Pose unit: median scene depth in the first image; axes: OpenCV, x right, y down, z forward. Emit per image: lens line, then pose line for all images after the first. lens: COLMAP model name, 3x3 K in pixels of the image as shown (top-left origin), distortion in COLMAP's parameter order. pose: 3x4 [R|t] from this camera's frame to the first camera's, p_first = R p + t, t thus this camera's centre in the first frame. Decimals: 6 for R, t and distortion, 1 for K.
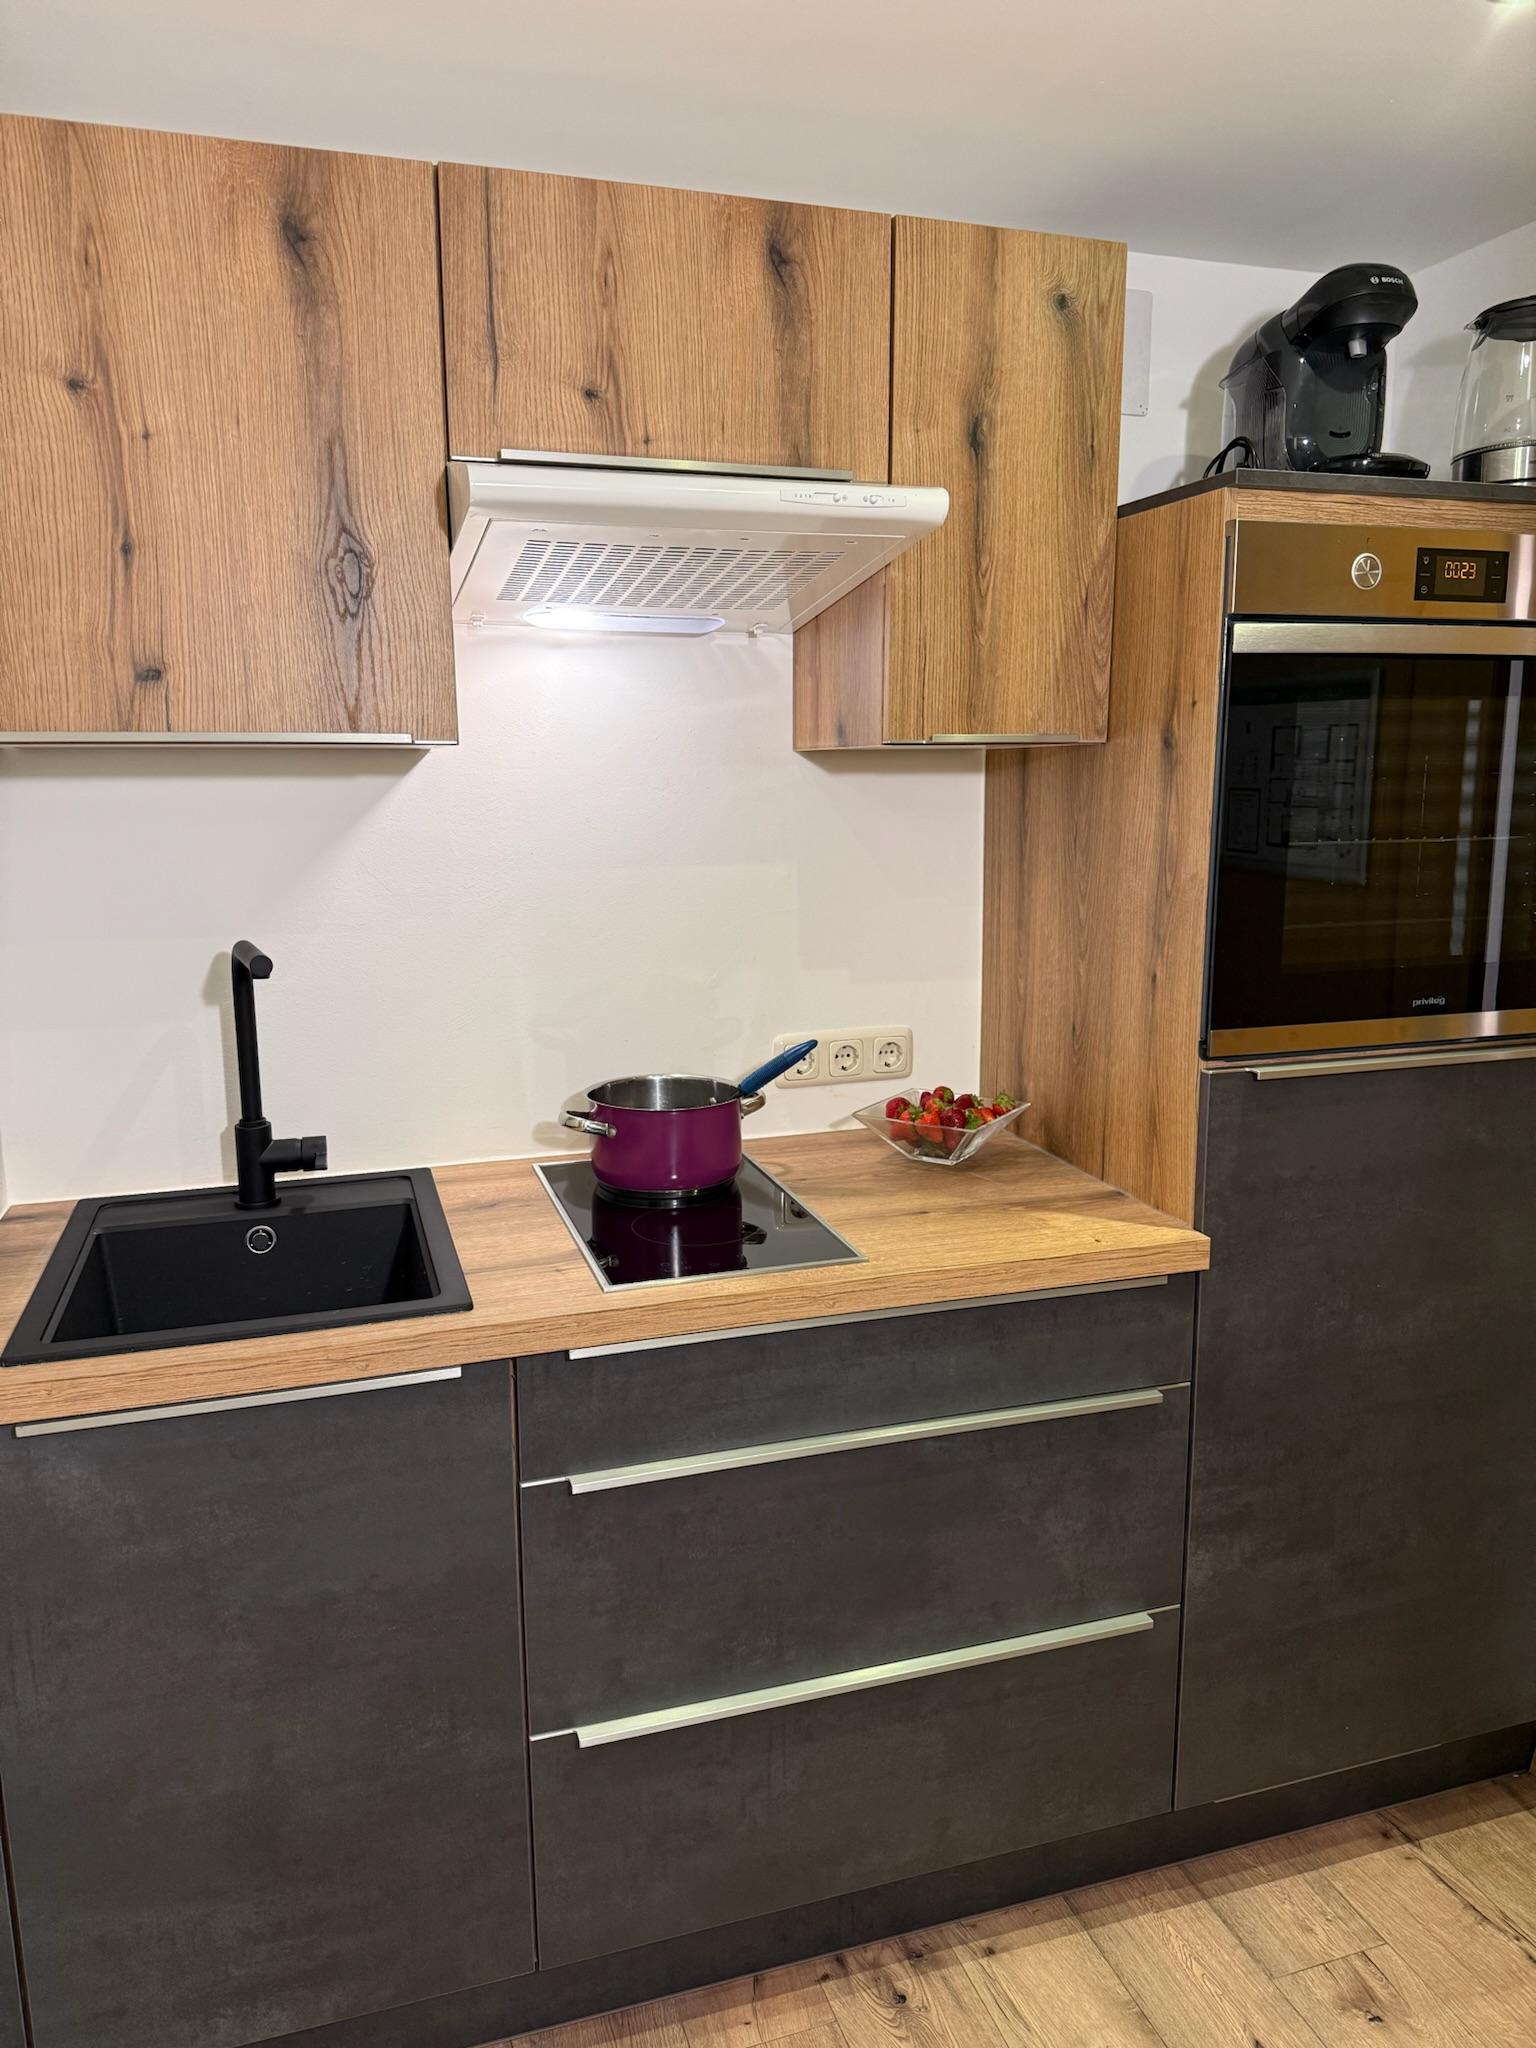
lens RADIAL K [[1440.5, 0, 766.1], [0, 1440.5, 1039.1], [0, 0, 1]] dist [0.044154, -0.054967]
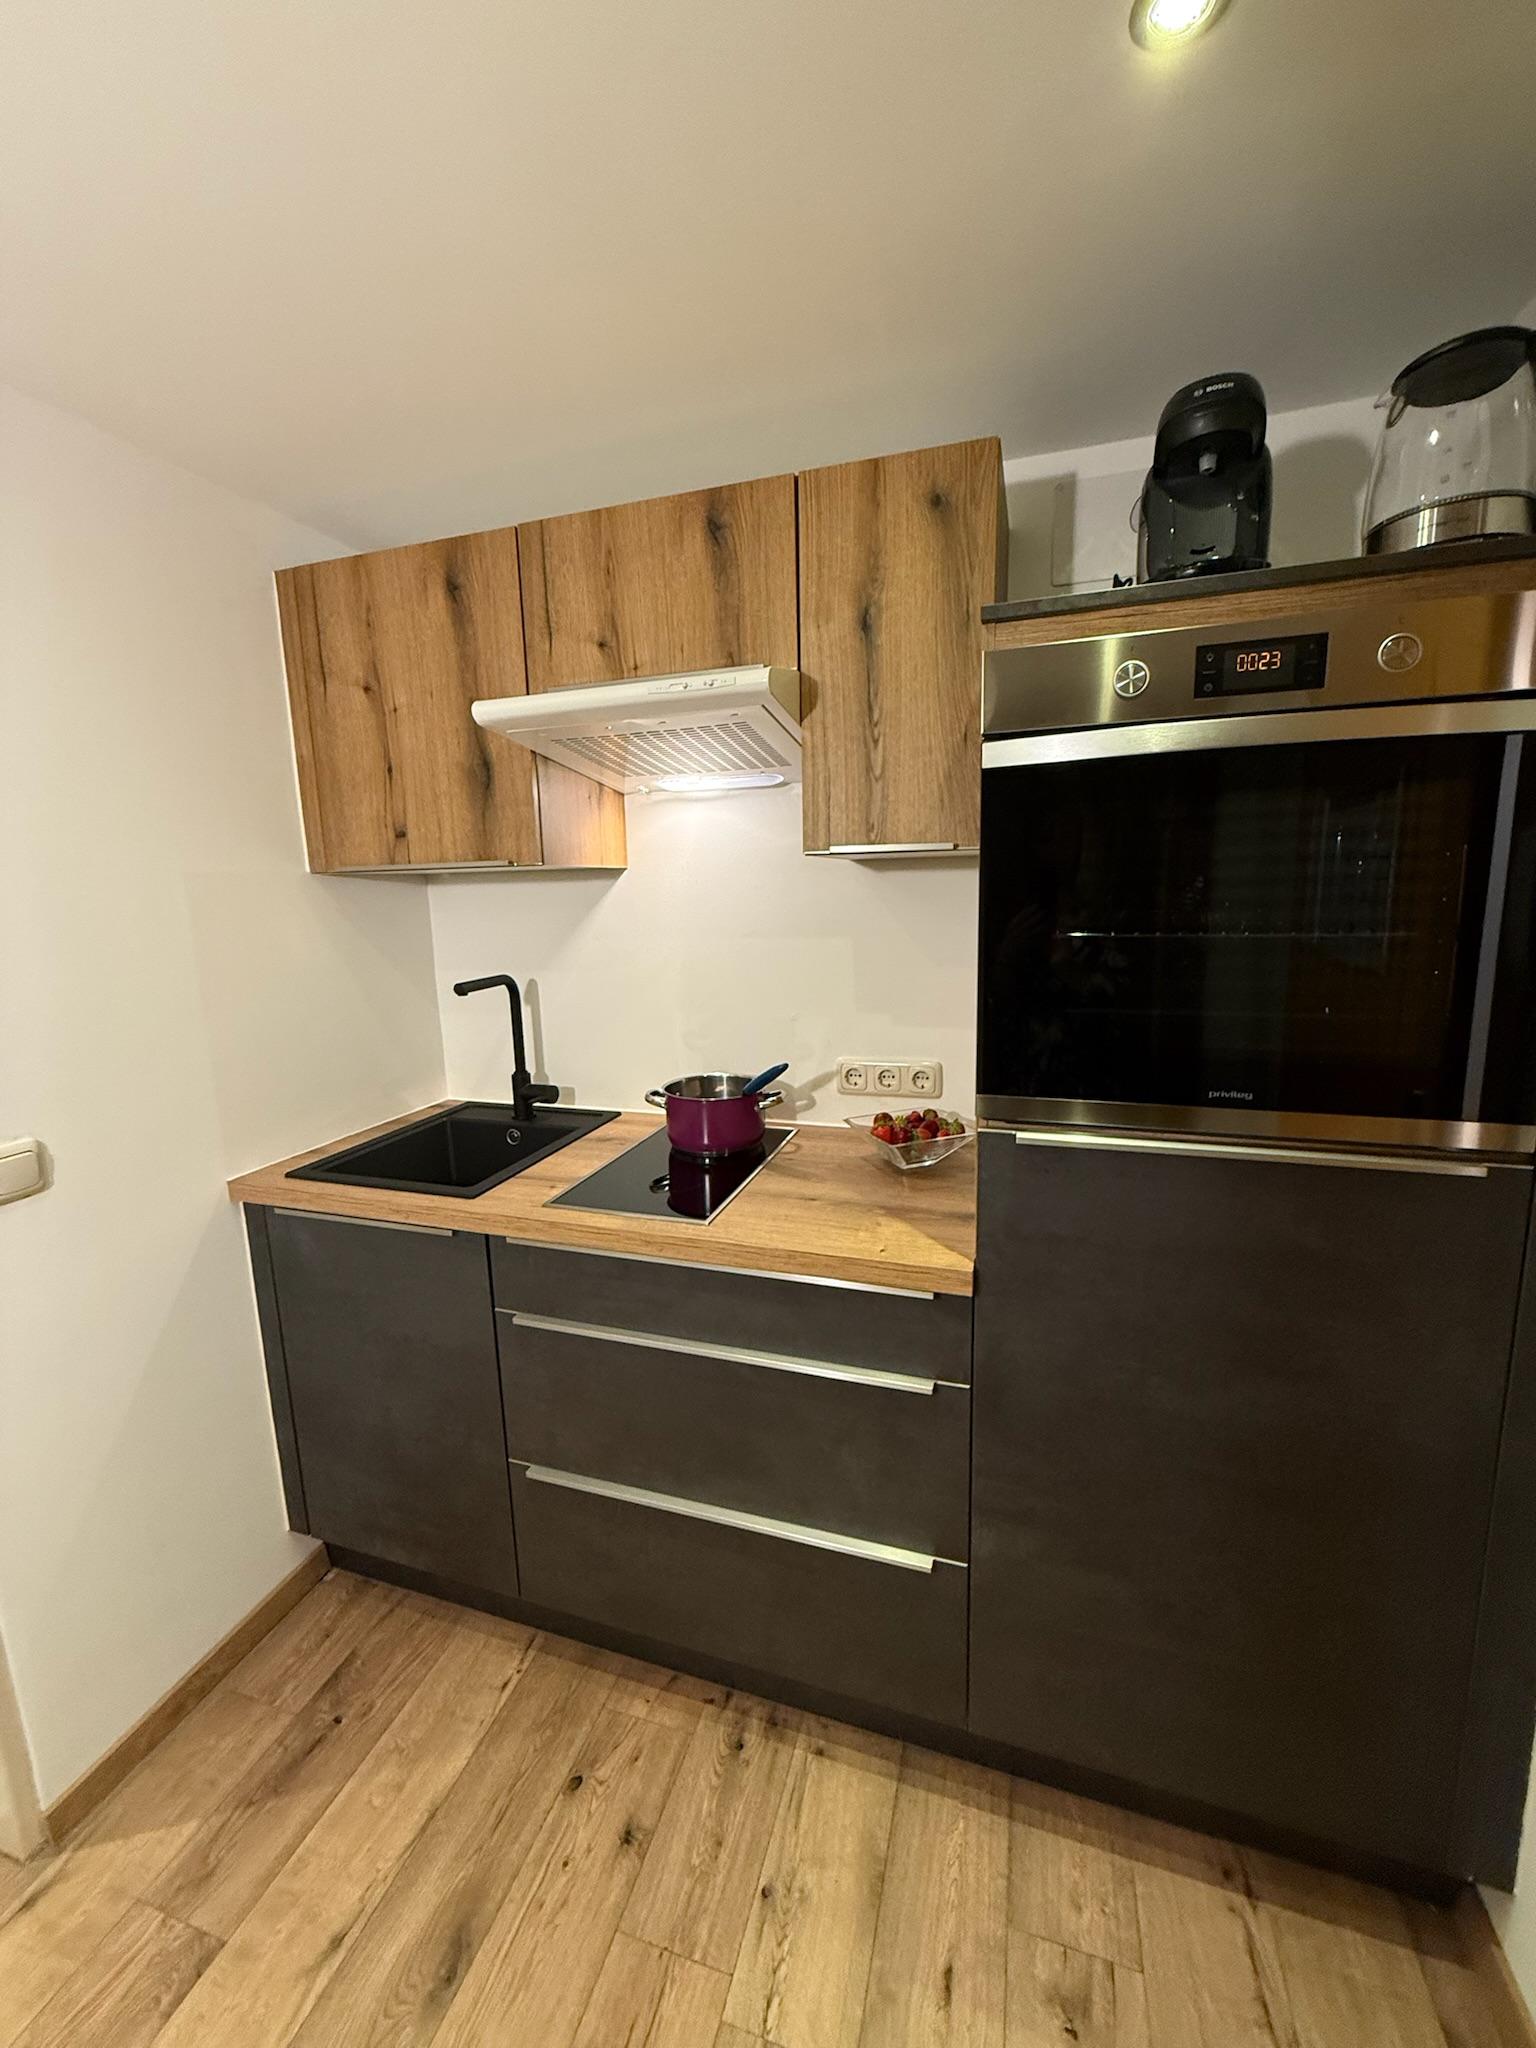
lens RADIAL K [[815.5, 0, 764.6], [0, 815.5, 1024.1], [0, 0, 1]] dist [0.000132, 0.000075]
pose [[0.809327, 0.086194, -0.580999, 0.522800], [-0.090427, 0.995666, 0.021748, -0.058894], [0.580356, 0.034936, 0.813613, 0.351555]]
